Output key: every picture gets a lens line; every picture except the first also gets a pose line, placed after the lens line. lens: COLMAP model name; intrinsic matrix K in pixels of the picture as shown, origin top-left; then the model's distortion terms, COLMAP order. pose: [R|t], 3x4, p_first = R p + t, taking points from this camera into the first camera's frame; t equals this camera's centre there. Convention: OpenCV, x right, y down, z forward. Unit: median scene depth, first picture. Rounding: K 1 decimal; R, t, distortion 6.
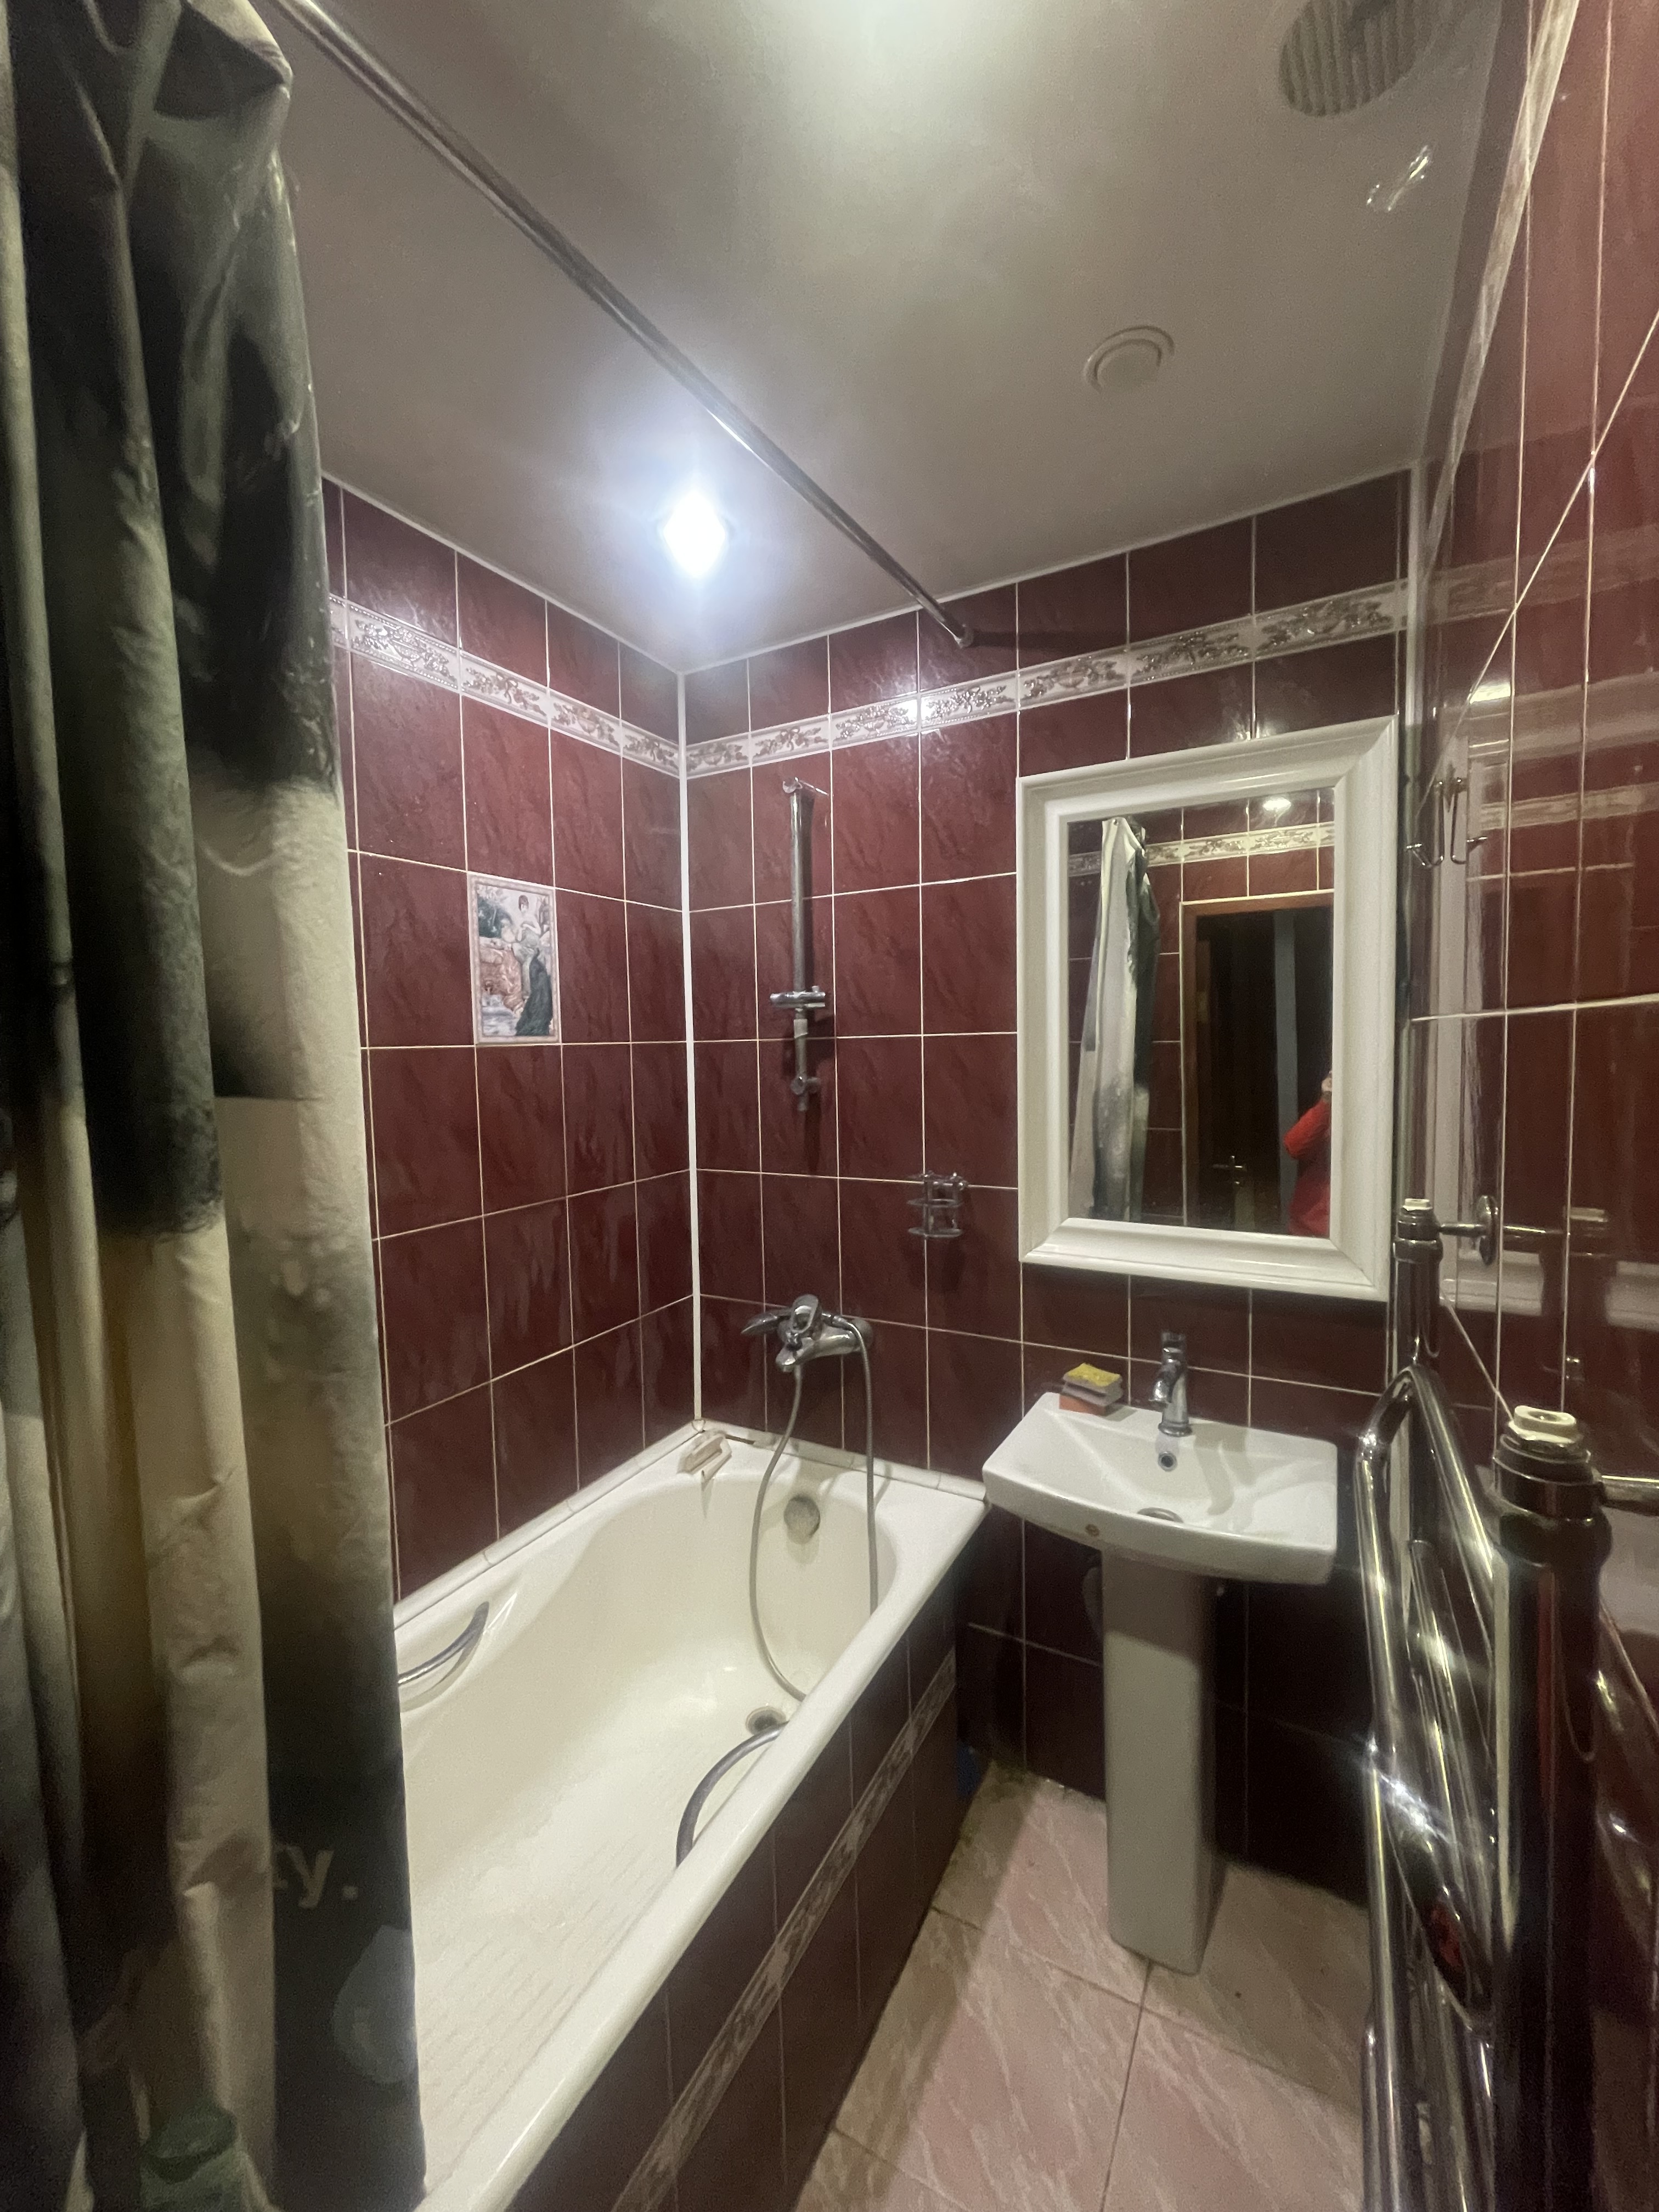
lens RADIAL K [[892.5, 0, 834.9], [0, 892.5, 1100.1], [0, 0, 1]] dist [-0.003706, -0.000016]
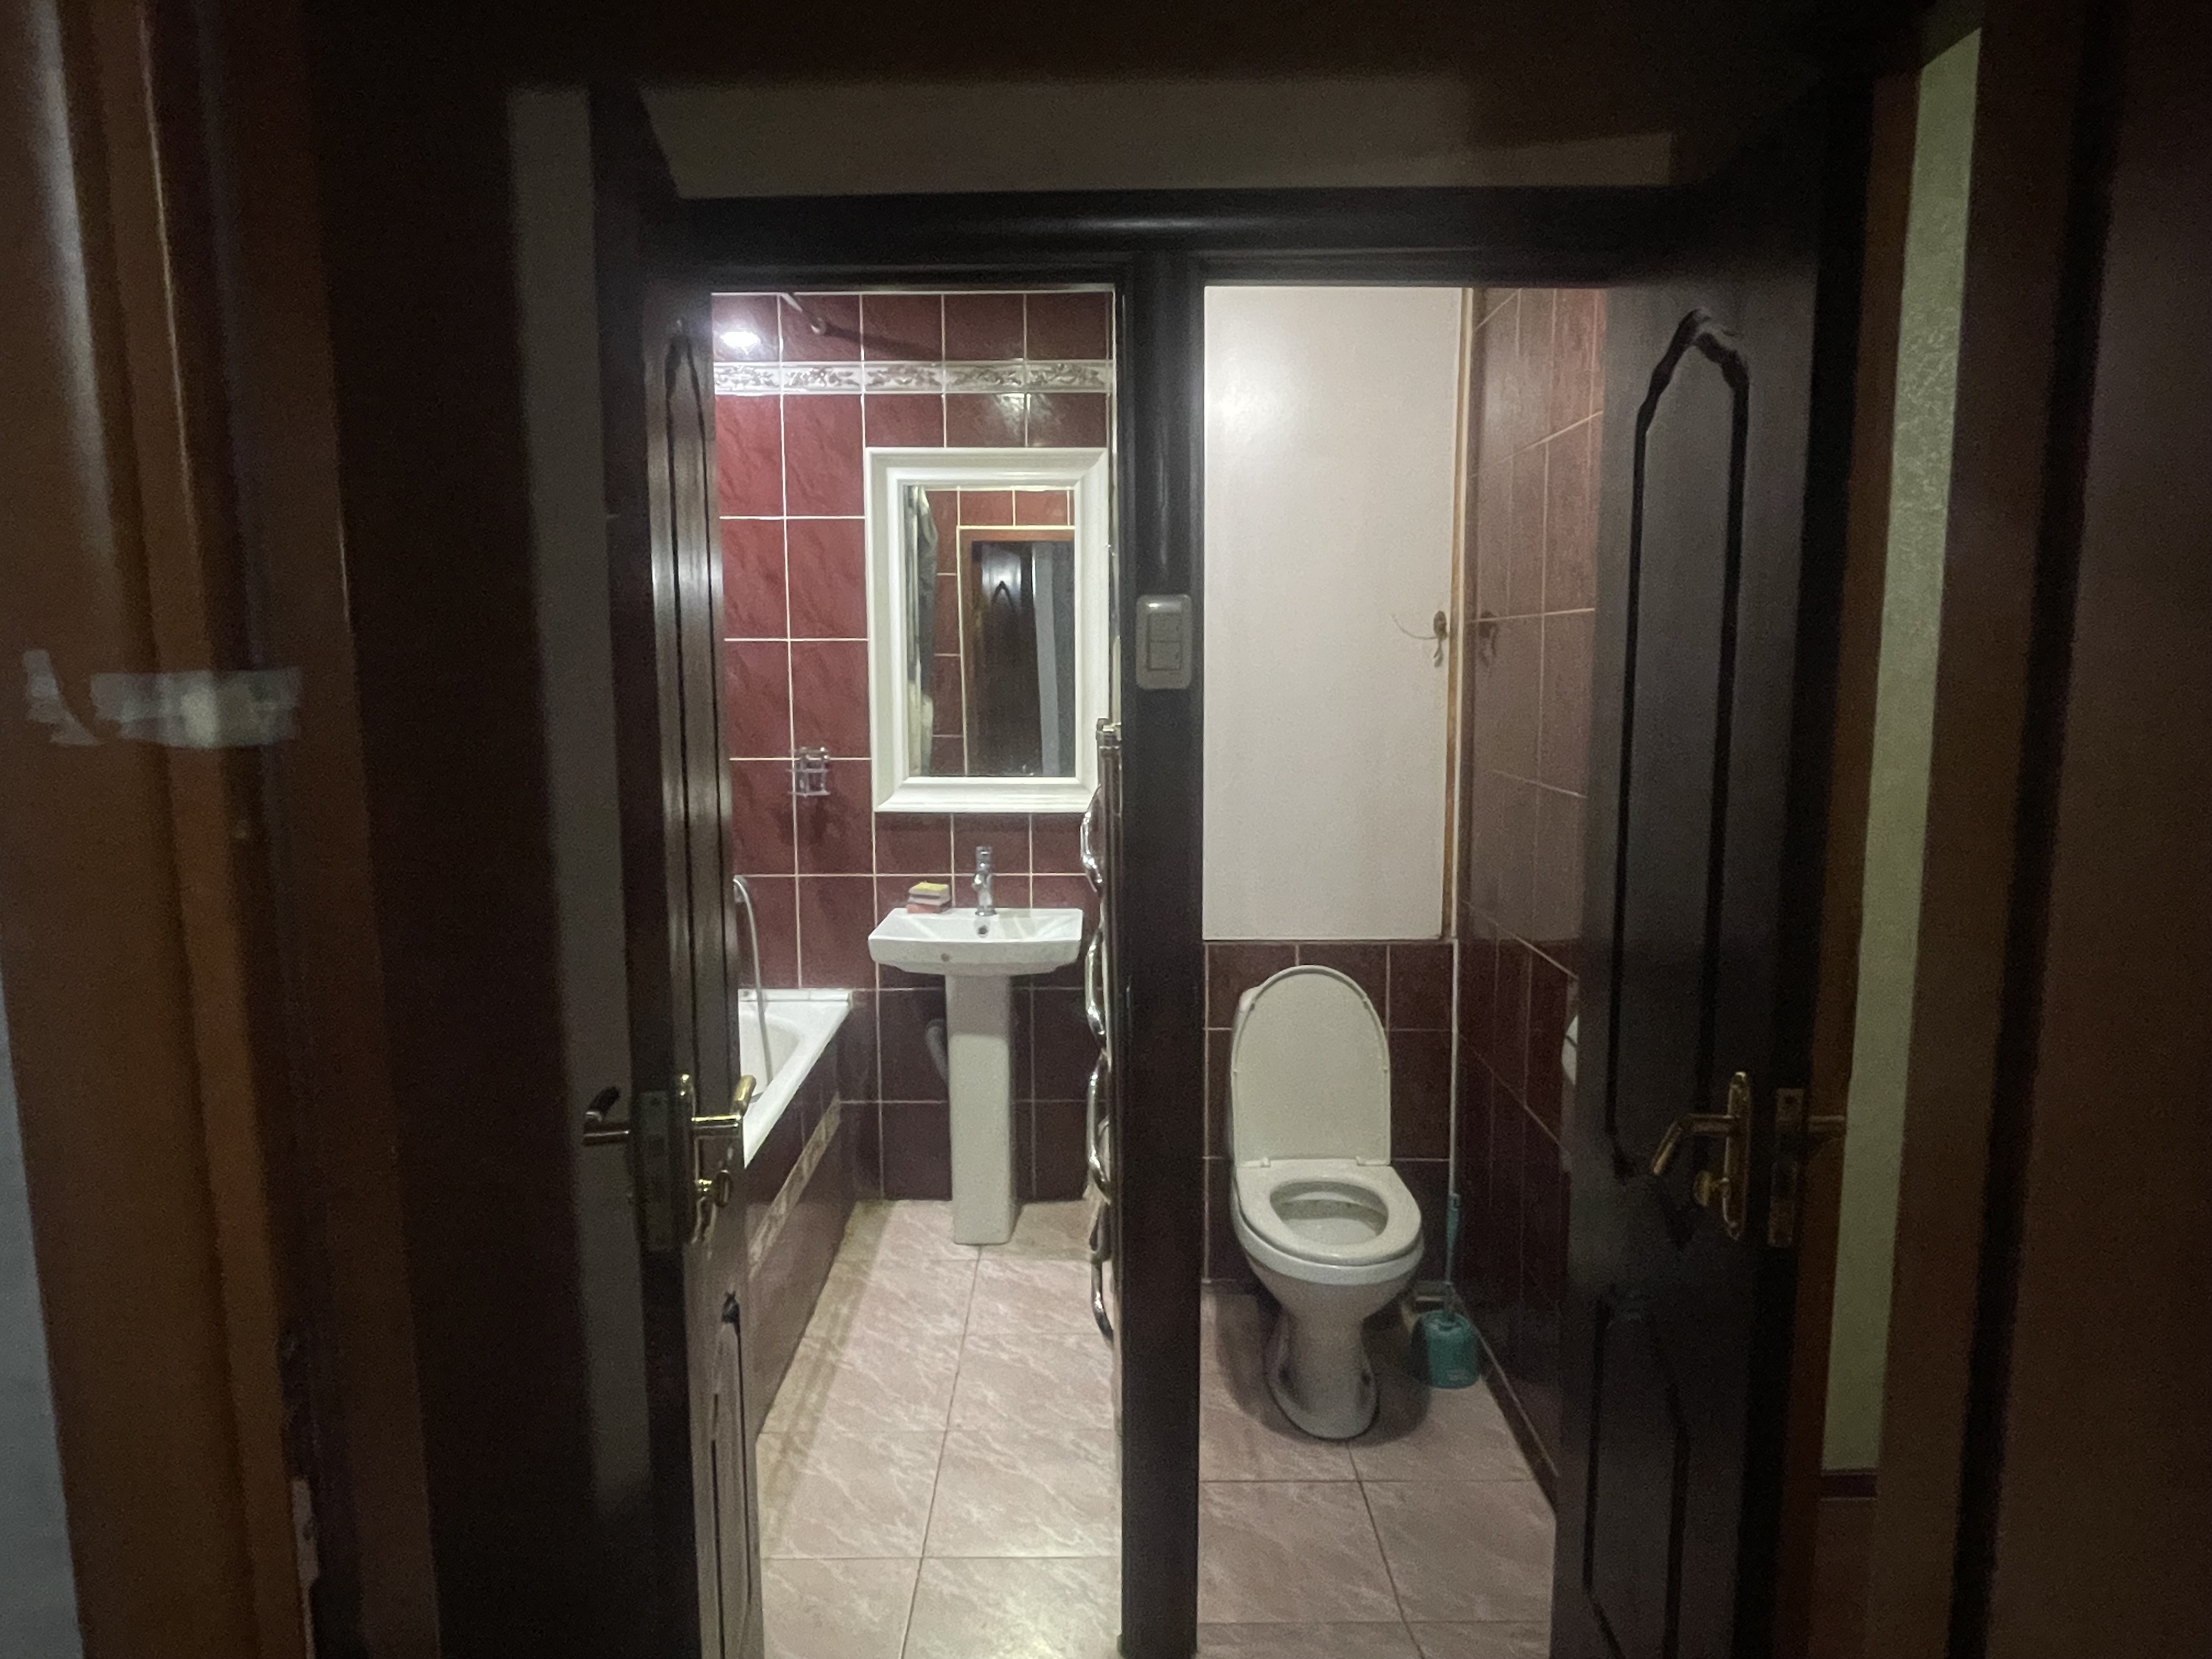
lens RADIAL K [[1293.1, 0, 1106.1], [0, 1293.1, 818.4], [0, 0, 1]] dist [0.040991, 0.000166]
pose [[0.869571, -0.038597, 0.492296, -0.464107], [0.012988, 0.998383, 0.055333, 0.090262], [-0.493636, -0.041722, 0.868667, -0.893968]]
